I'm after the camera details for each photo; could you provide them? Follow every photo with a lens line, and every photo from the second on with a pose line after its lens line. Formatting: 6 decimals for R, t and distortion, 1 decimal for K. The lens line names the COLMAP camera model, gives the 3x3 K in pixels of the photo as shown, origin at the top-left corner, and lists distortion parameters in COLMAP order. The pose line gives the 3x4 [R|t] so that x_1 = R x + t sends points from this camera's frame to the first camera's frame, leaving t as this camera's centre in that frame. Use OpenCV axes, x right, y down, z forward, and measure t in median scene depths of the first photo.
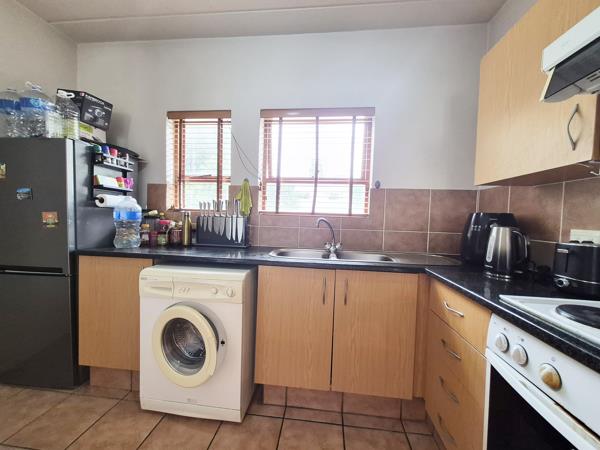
lens RADIAL K [[232.5, 0, 300.0], [0, 232.5, 225.0], [0, 0, 1]] dist [0.002764, -0.000066]
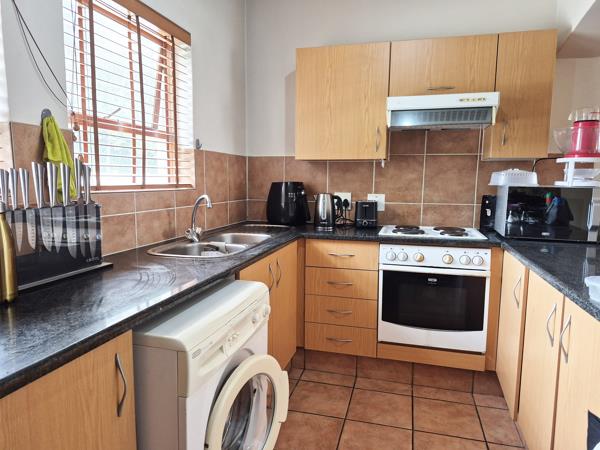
lens RADIAL K [[420.0, 0, 299.2], [0, 420.0, 228.2], [0, 0, 1]] dist [0.075223, -0.043374]
pose [[0.158915, -0.146698, 0.976333, -1.013876], [0.030711, 0.989155, 0.143626, -0.093672], [-0.986815, 0.007160, 0.161697, 0.467801]]
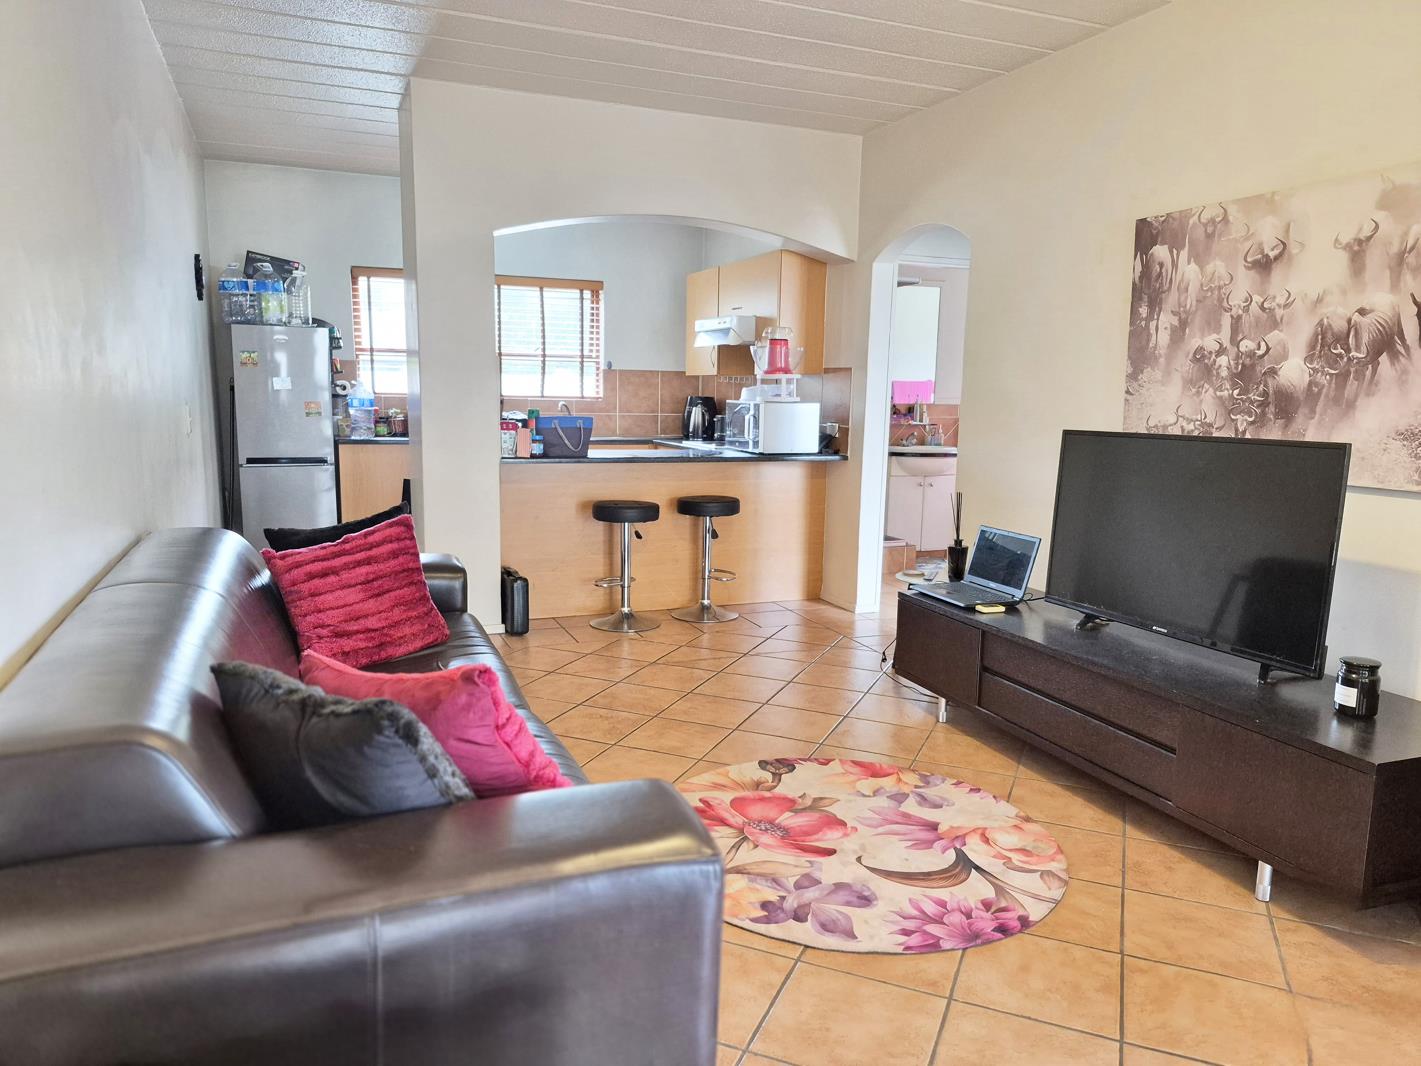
lens RADIAL K [[986.6, 0, 718.3], [0, 986.6, 555.4], [0, 0, 1]] dist [0.080536, -0.085097]
pose [[0.880443, -0.094952, 0.464548, -1.272256], [0.028344, 0.988531, 0.148334, 0.008841], [-0.473304, -0.117432, 0.873036, -2.938713]]
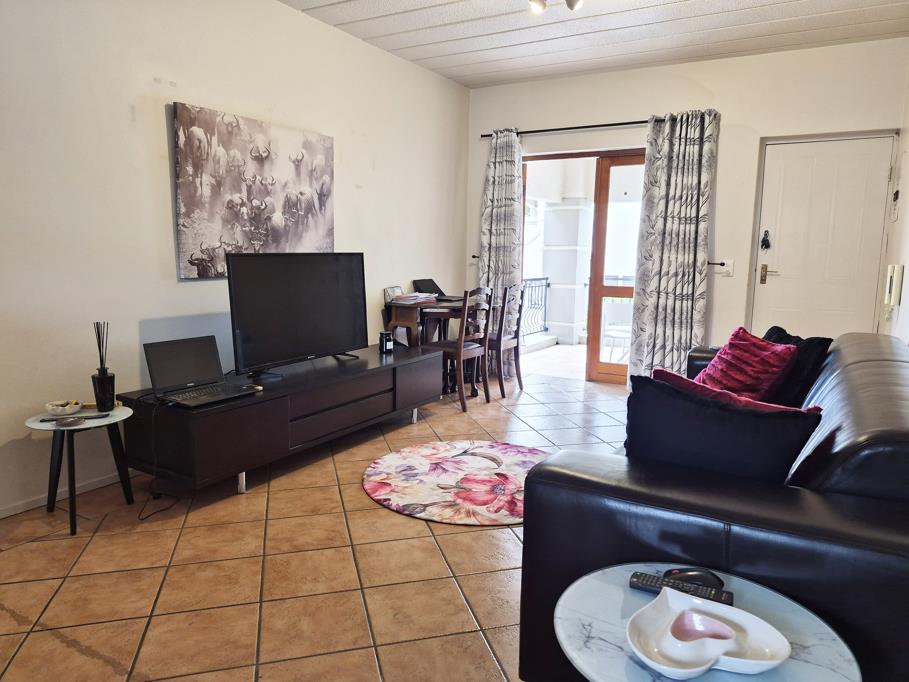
lens RADIAL K [[636.3, 0, 453.3], [0, 636.3, 345.8], [0, 0, 1]] dist [0.075223, -0.043374]
pose [[-0.910135, -0.107167, 0.400212, -1.040710], [-0.027764, 0.979572, 0.199166, -0.048221], [-0.413381, 0.170157, -0.894518, -0.044450]]
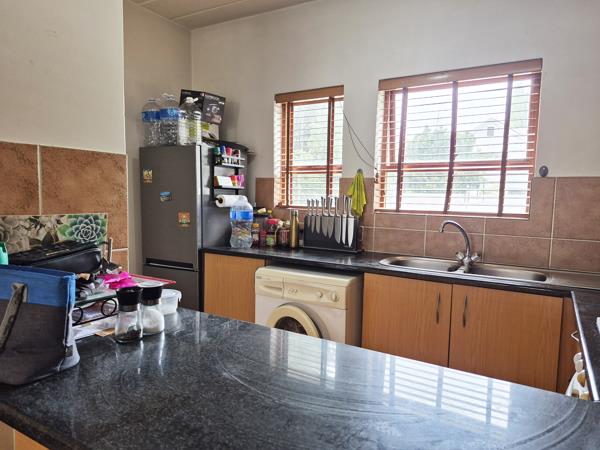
lens RADIAL K [[420.0, 0, 299.2], [0, 420.0, 228.2], [0, 0, 1]] dist [0.075223, -0.043374]
pose [[0.907865, 0.023465, -0.418606, 0.216773], [-0.007001, 0.999142, 0.040825, -0.054350], [0.419205, -0.034133, 0.907250, -0.480007]]
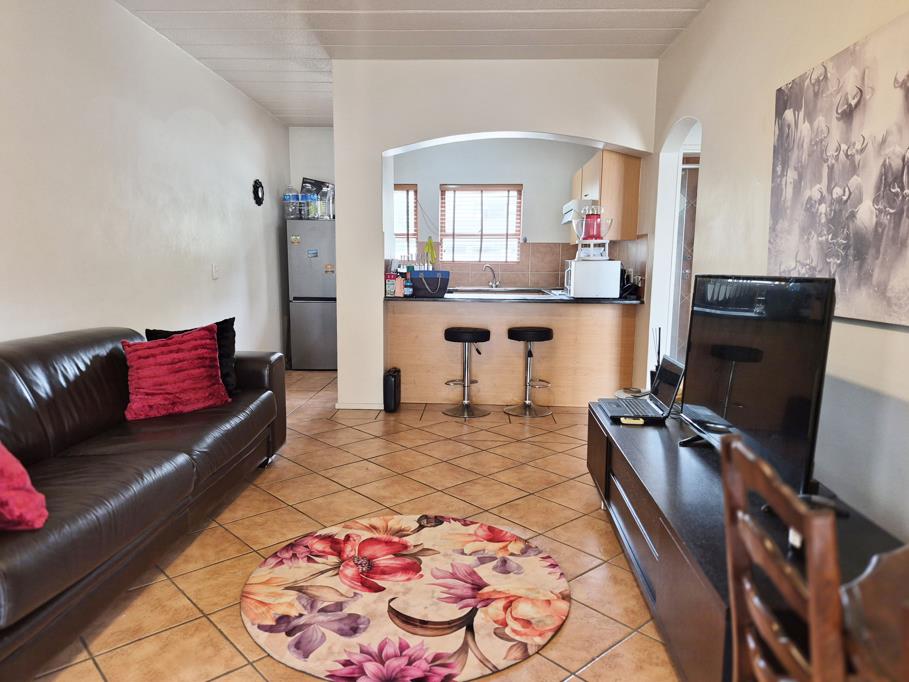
lens RADIAL K [[636.3, 0, 453.3], [0, 636.3, 345.8], [0, 0, 1]] dist [0.075223, -0.043374]
pose [[0.997836, -0.028816, 0.059096, -0.361906], [0.022993, 0.995023, 0.096961, 0.084654], [-0.061595, -0.095392, 0.993532, -2.981818]]
